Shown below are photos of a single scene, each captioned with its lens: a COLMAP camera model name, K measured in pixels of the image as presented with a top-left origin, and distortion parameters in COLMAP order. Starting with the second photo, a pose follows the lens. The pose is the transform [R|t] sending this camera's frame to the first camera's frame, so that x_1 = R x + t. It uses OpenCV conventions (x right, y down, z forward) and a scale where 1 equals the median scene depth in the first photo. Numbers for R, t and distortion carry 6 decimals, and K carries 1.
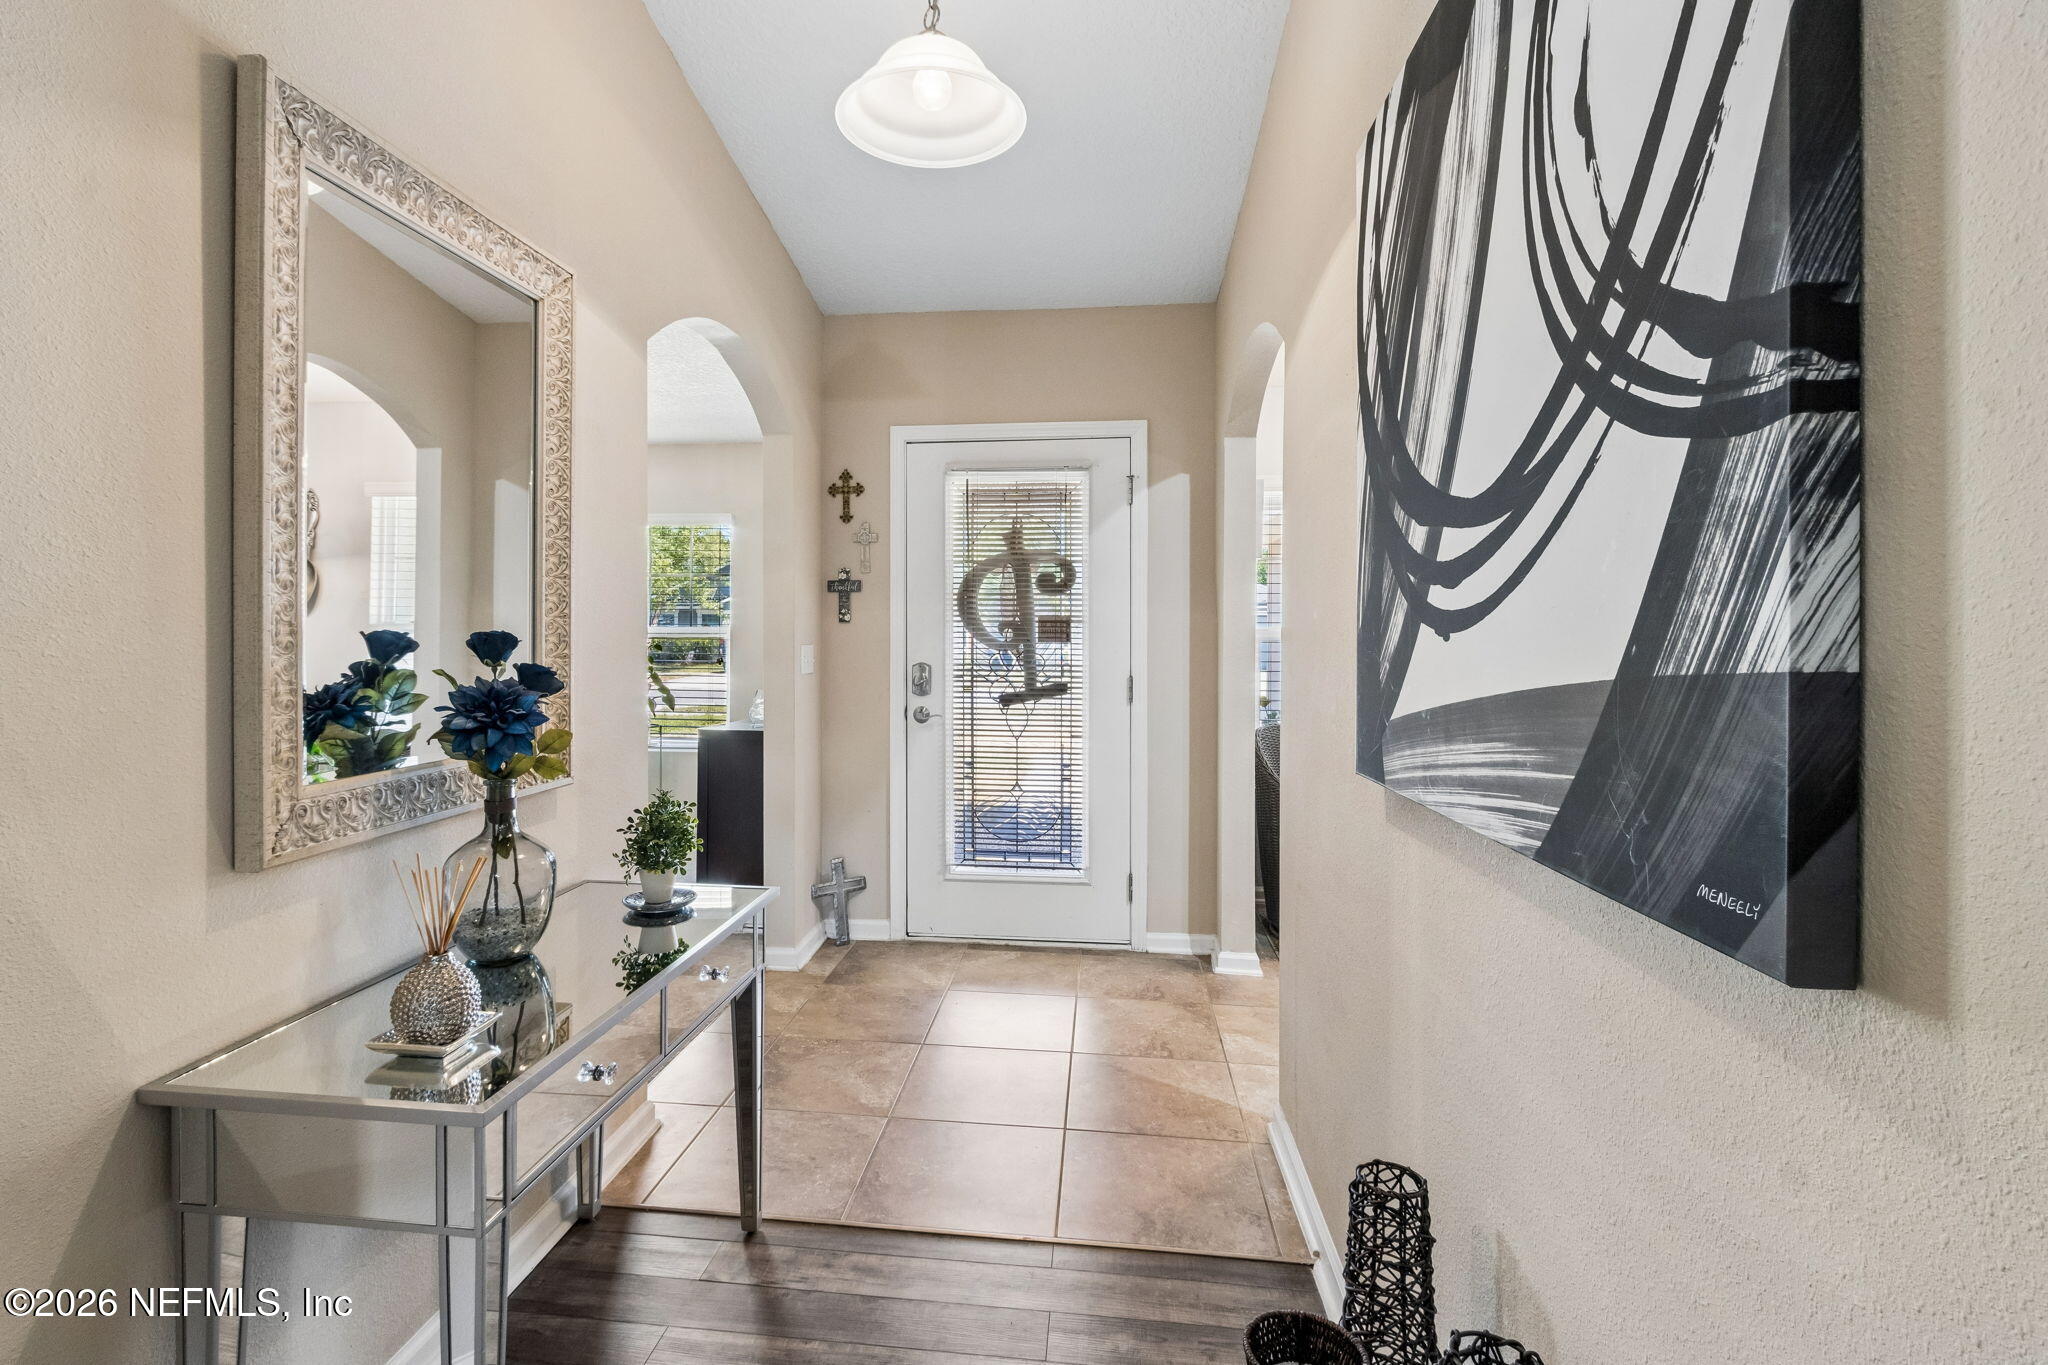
lens RADIAL K [[1001.8, 0, 993.4], [0, 1001.8, 634.5], [0, 0, 1]] dist [0.003135, 0.000318]
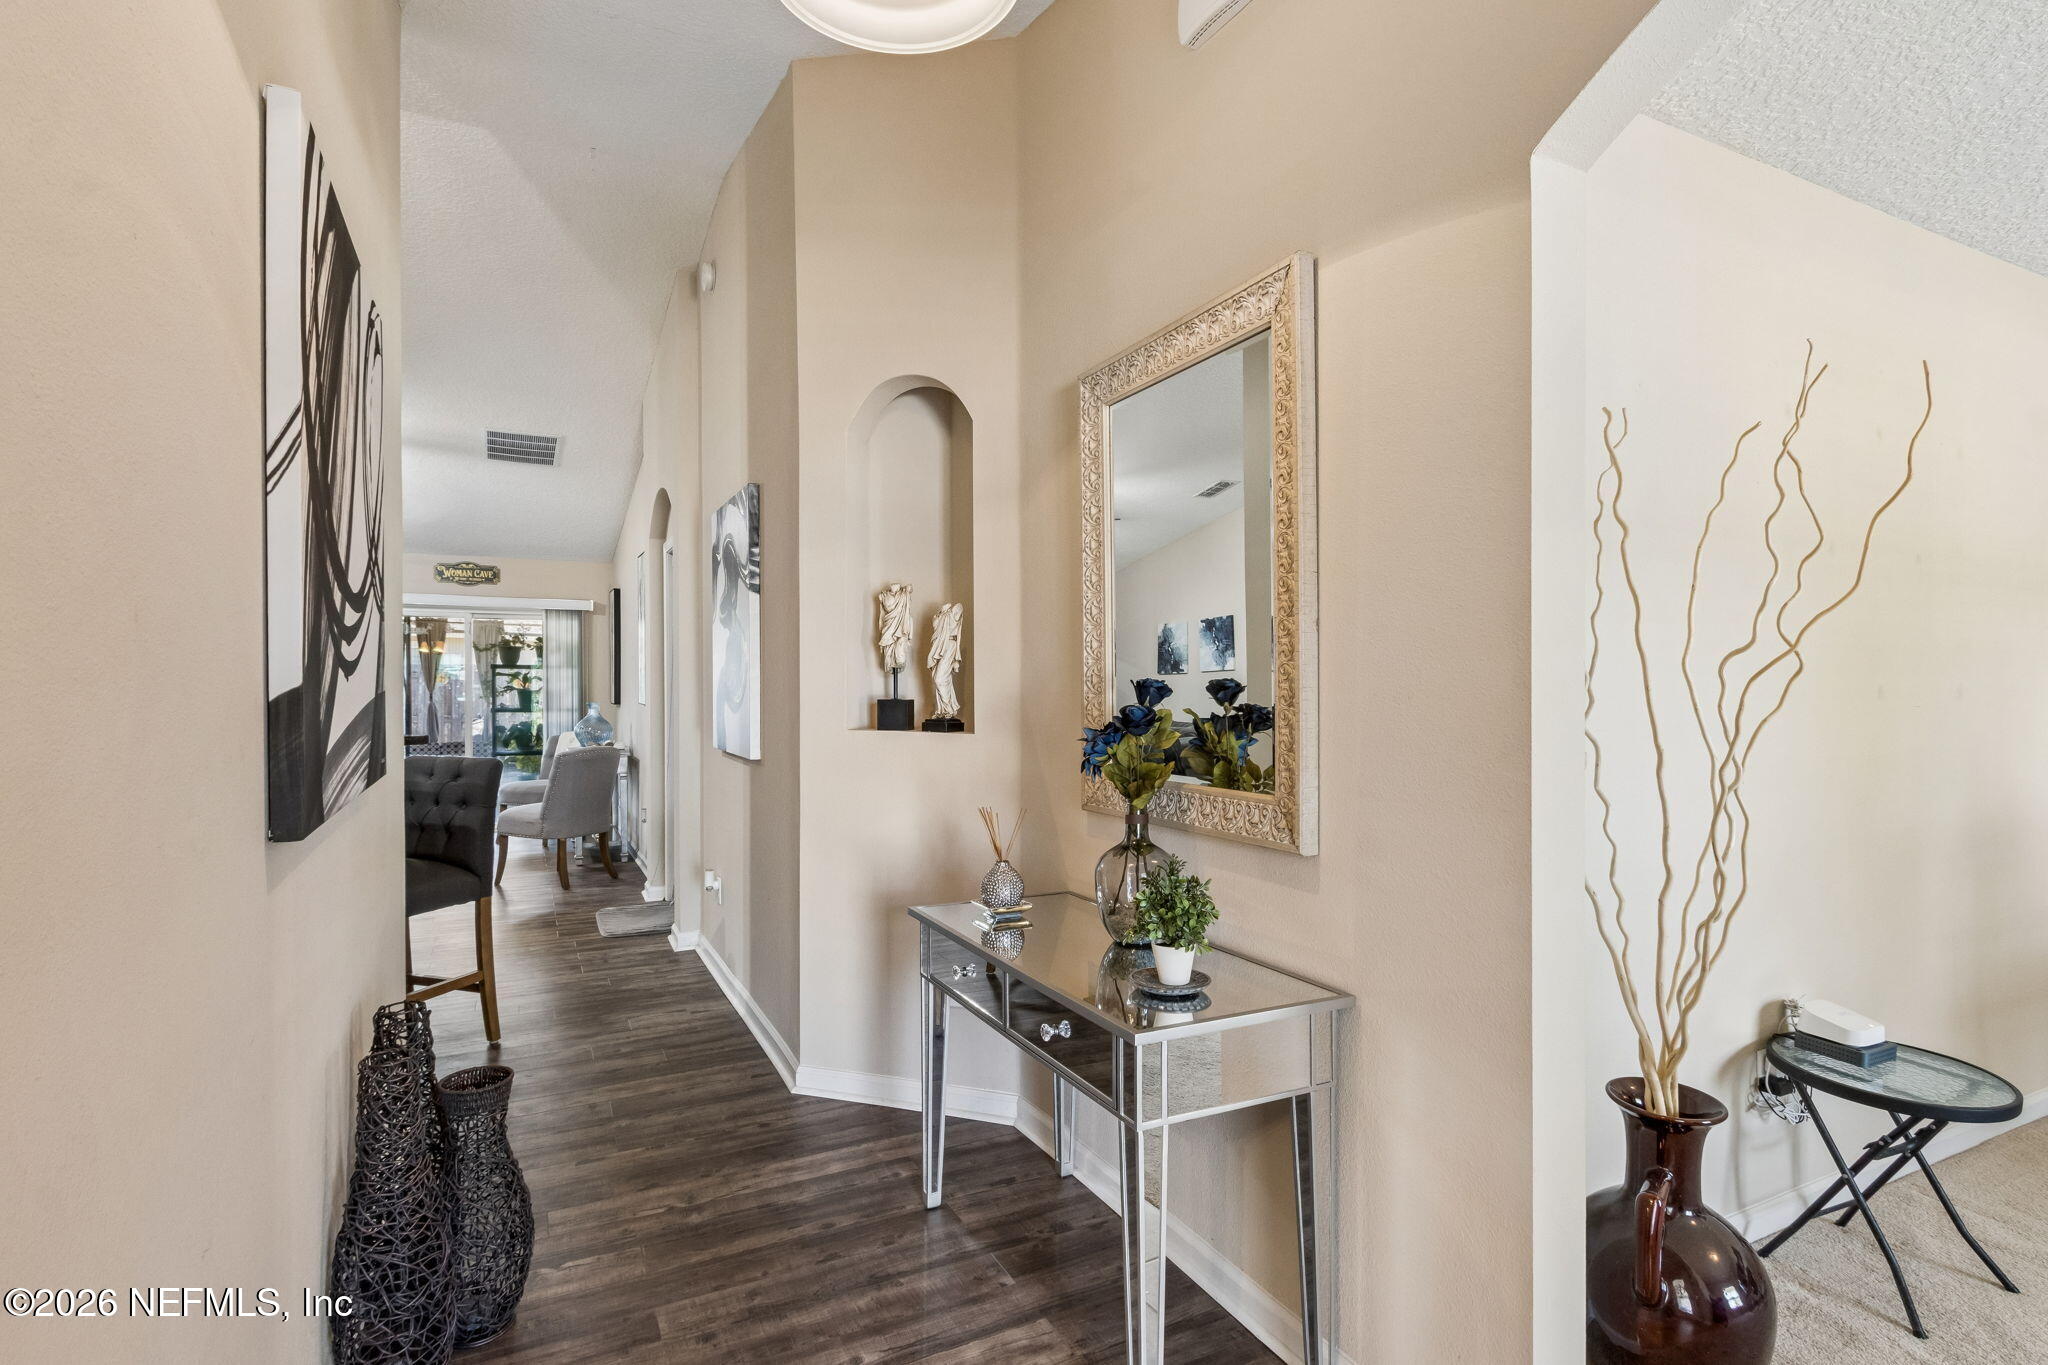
lens RADIAL K [[946.1, 0, 1002.1], [0, 946.1, 683.5], [0, 0, 1]] dist [0.005690, 0.000106]
pose [[-0.832662, 0.001261, -0.553780, 0.285056], [0.005937, 0.999960, -0.006650, 0.008525], [0.553749, -0.008825, -0.832637, 1.783726]]
